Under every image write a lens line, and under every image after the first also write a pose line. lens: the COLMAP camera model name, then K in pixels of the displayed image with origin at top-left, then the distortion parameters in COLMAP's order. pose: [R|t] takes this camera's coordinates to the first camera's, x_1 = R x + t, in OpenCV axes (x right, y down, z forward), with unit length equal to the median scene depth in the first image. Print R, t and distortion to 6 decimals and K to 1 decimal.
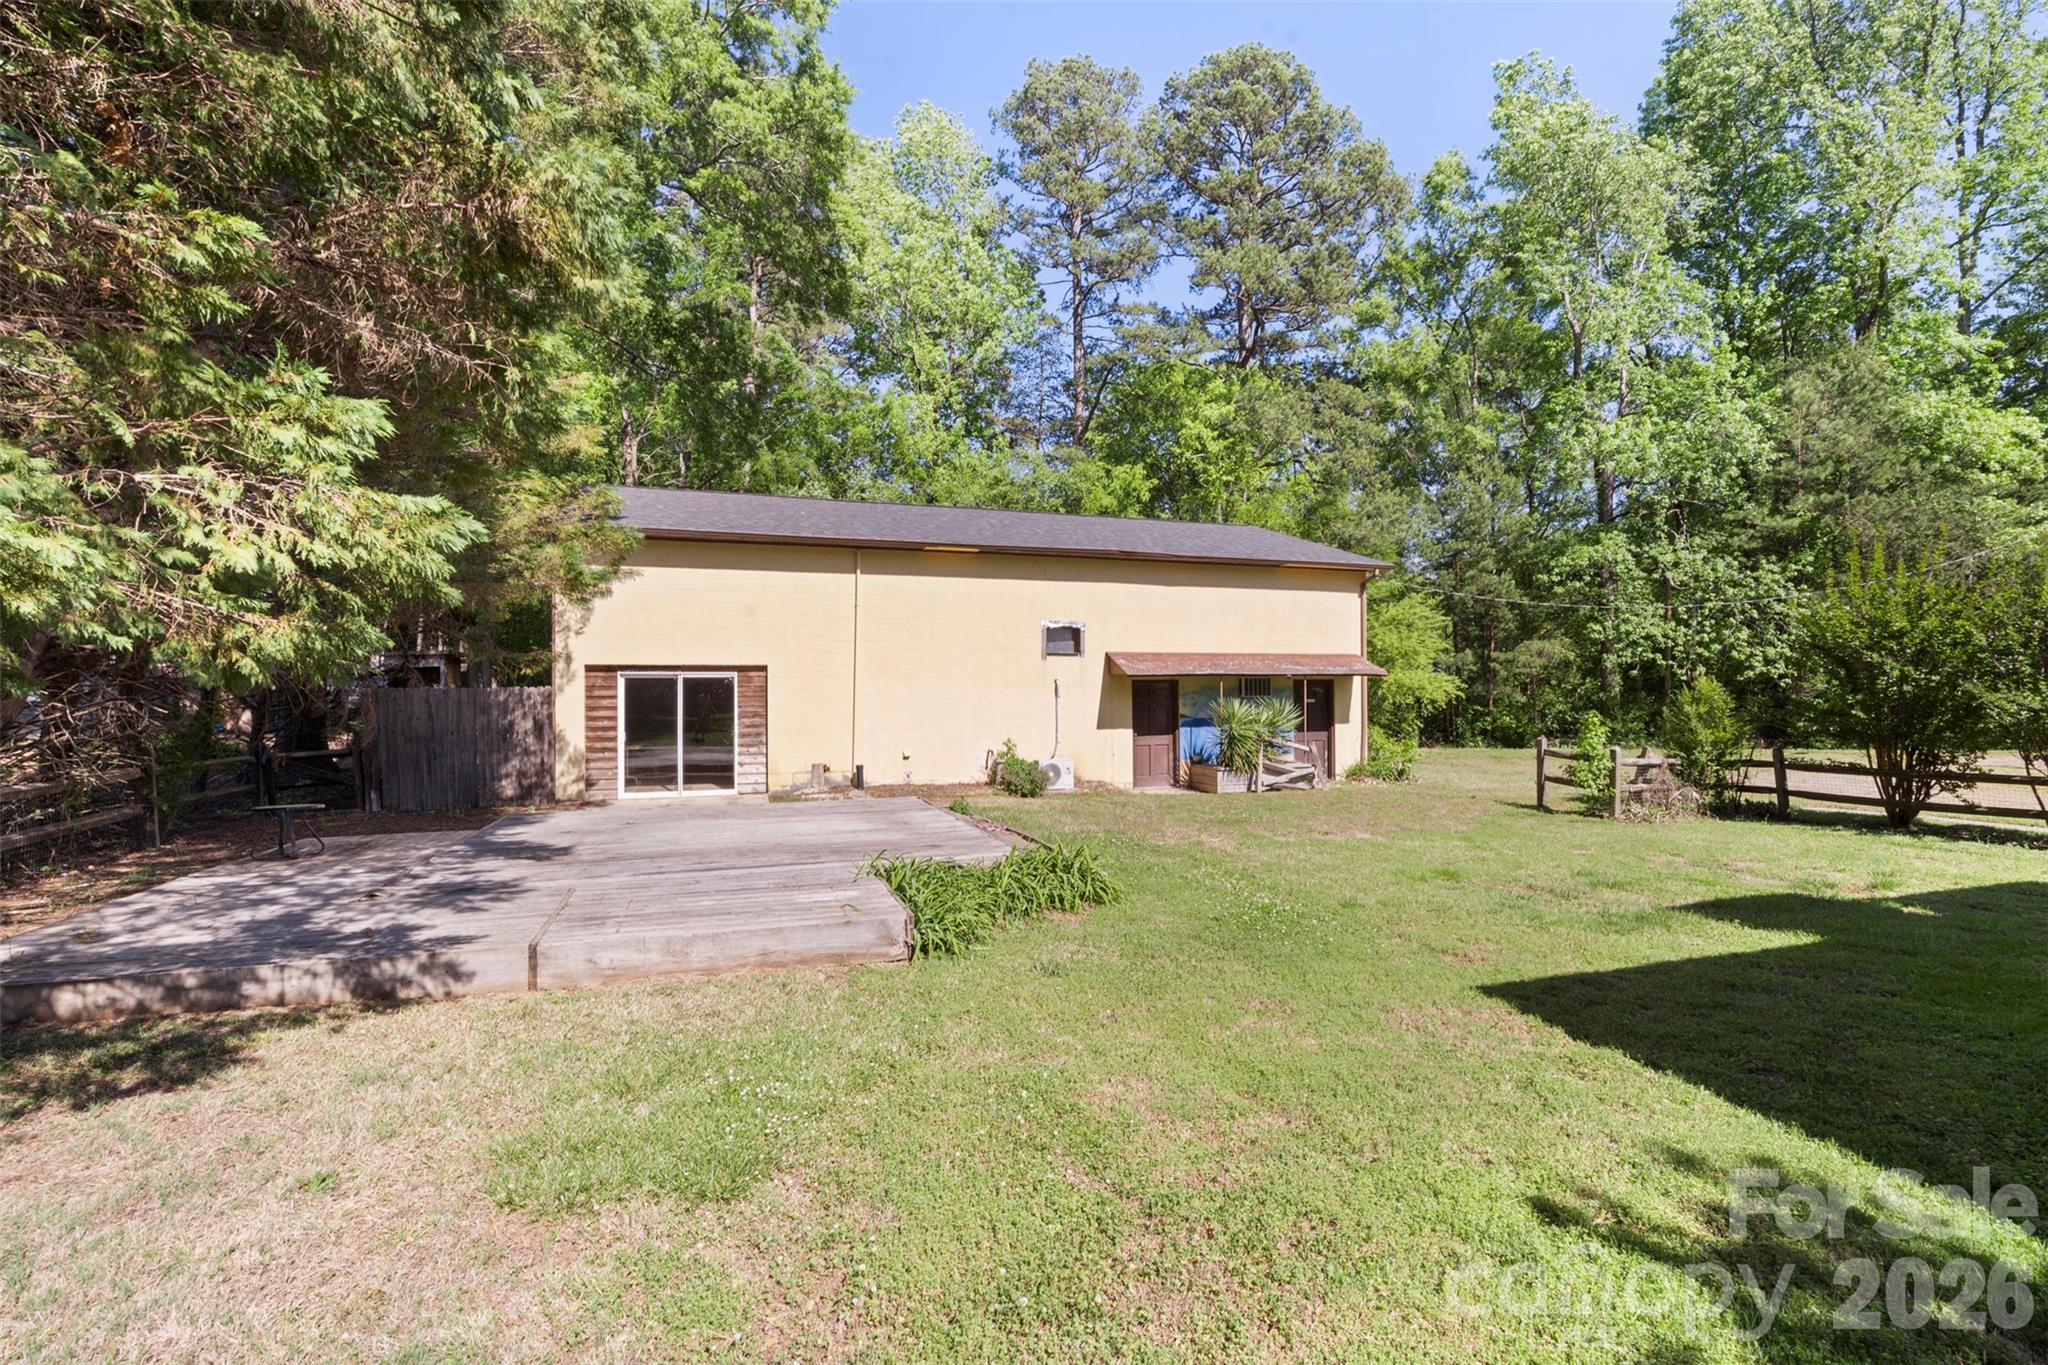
lens RADIAL K [[915.3, 0, 1019.5], [0, 915.3, 682.8], [0, 0, 1]] dist [-0.005752, -0.002803]
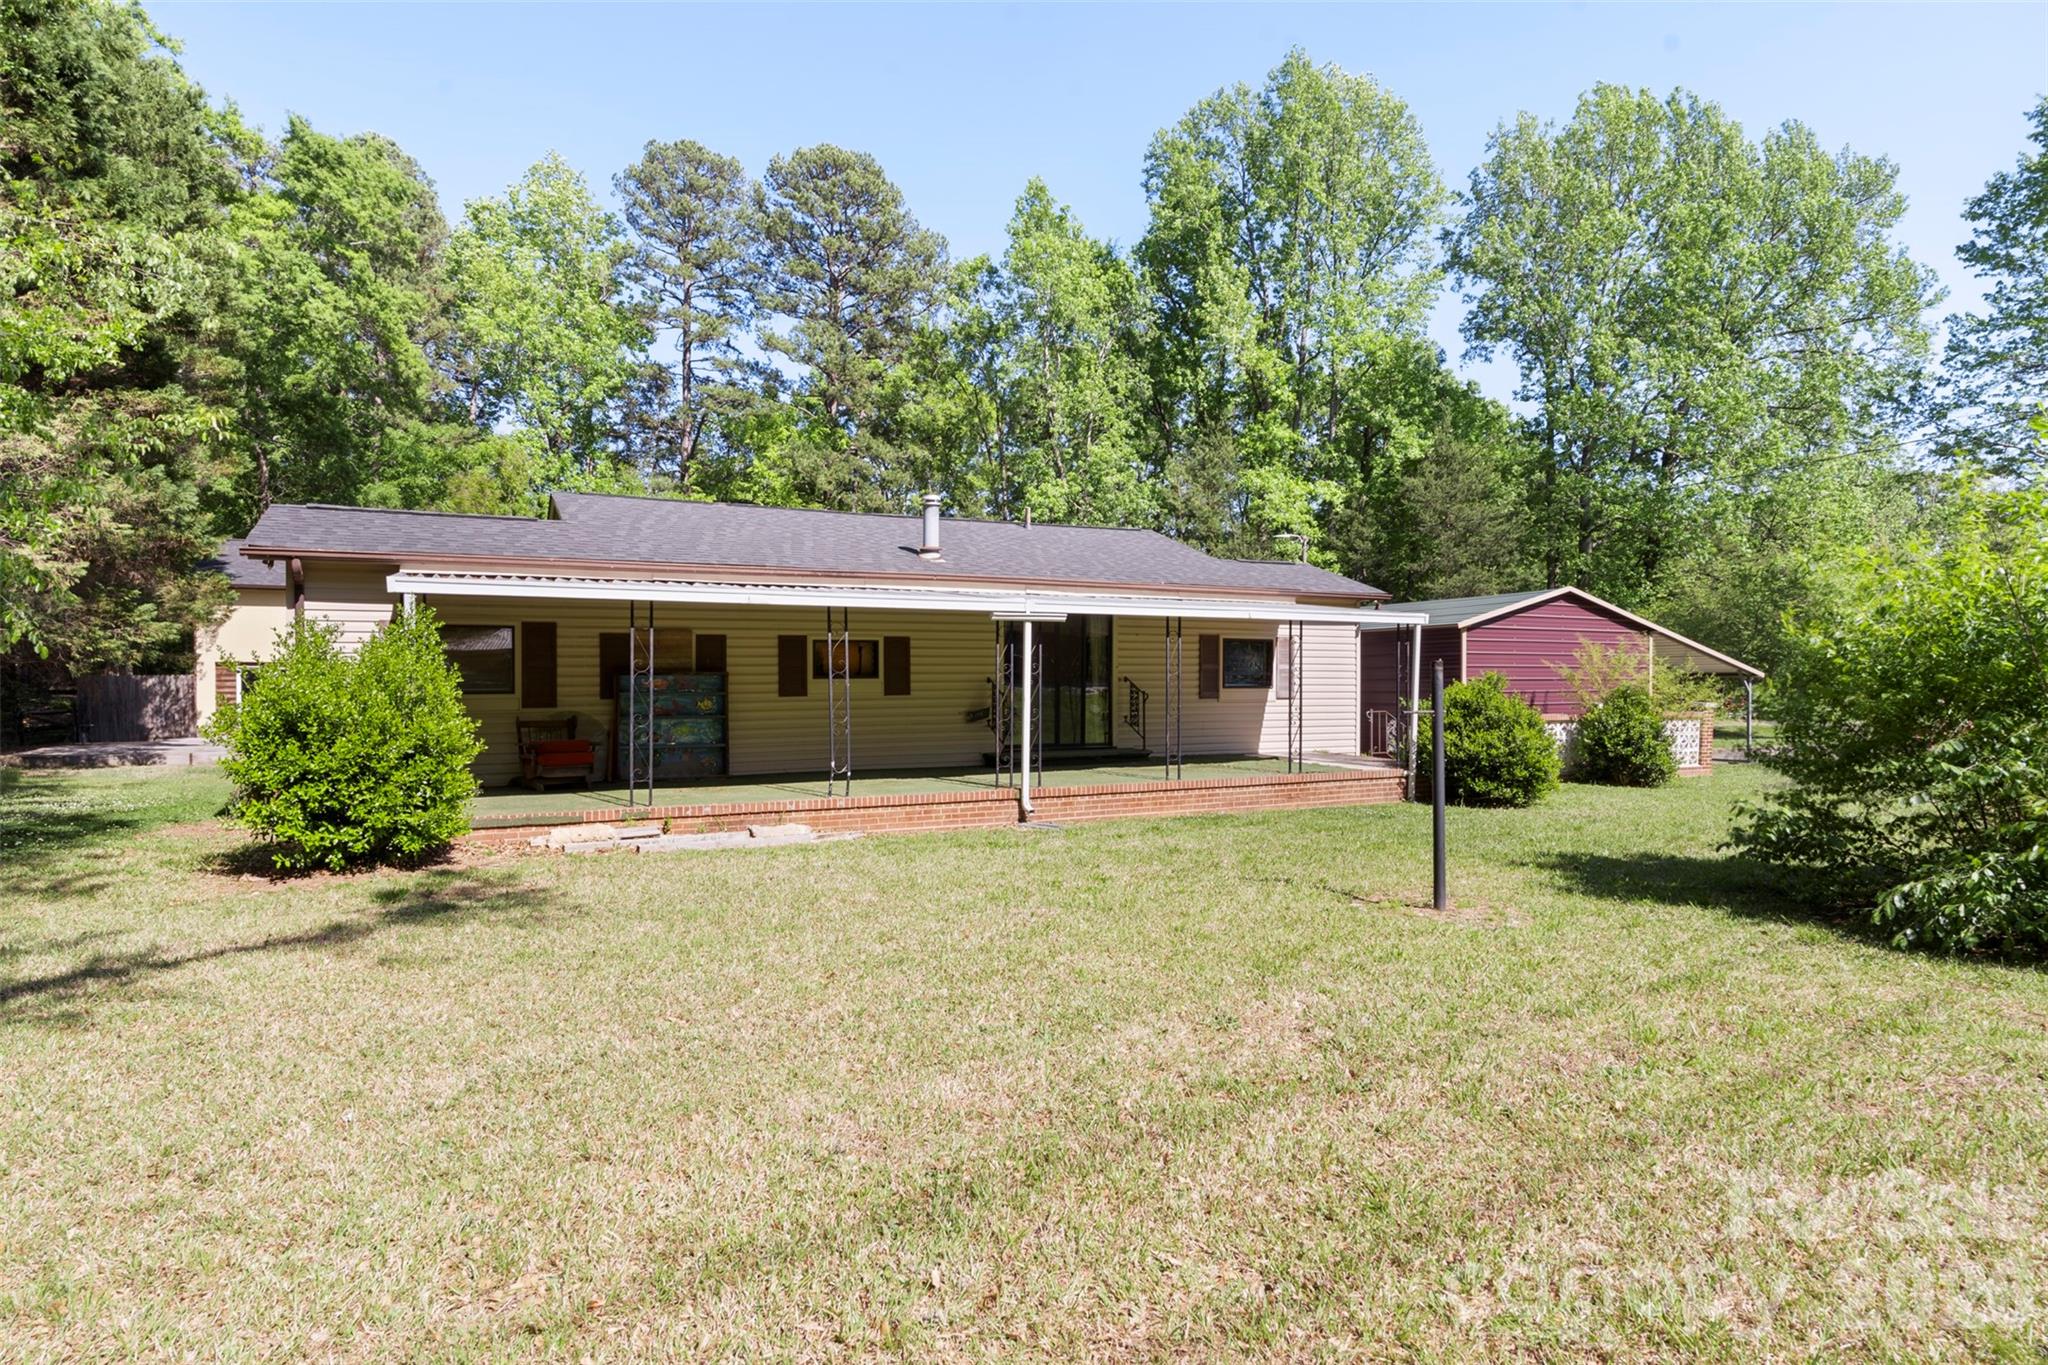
lens RADIAL K [[1116.3, 0, 1032.2], [0, 1116.3, 693.8], [0, 0, 1]] dist [-0.000521, -0.001295]
pose [[0.985362, -0.002105, 0.170463, 0.272716], [-0.000983, 0.999837, 0.018028, 0.001525], [-0.170473, -0.017932, 0.985199, -0.534255]]
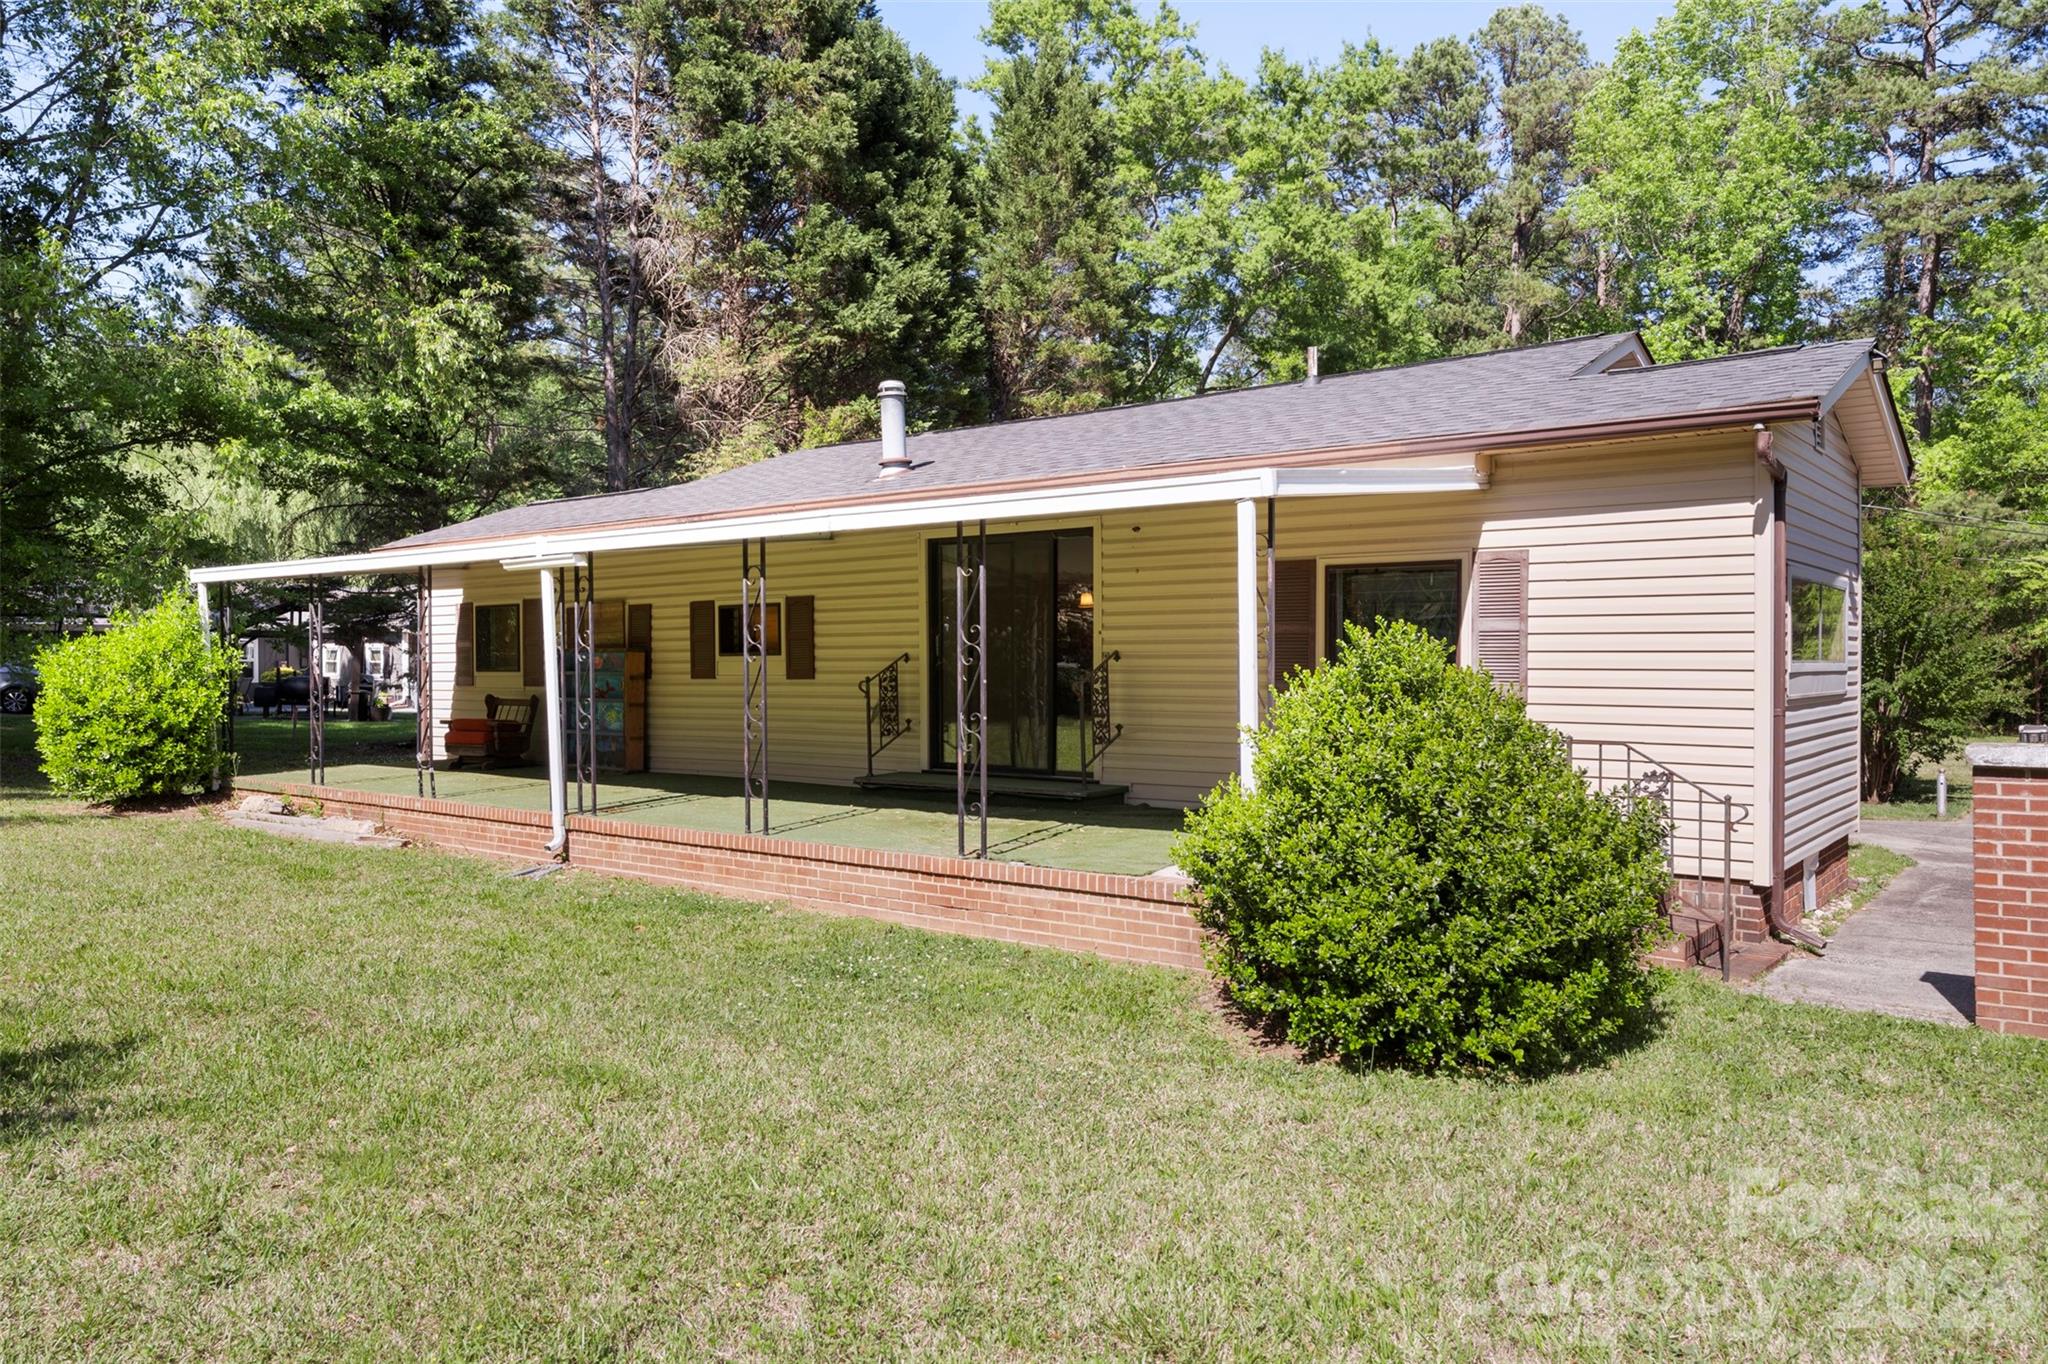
lens RADIAL K [[1410.6, 0, 1025.1], [0, 1410.6, 674.1], [0, 0, 1]] dist [0.004898, 0.006368]
pose [[0.563160, 0.007660, -0.826312, 0.653152], [0.001846, 0.999943, 0.010528, 0.004706], [0.826346, -0.007454, 0.563114, -0.264464]]
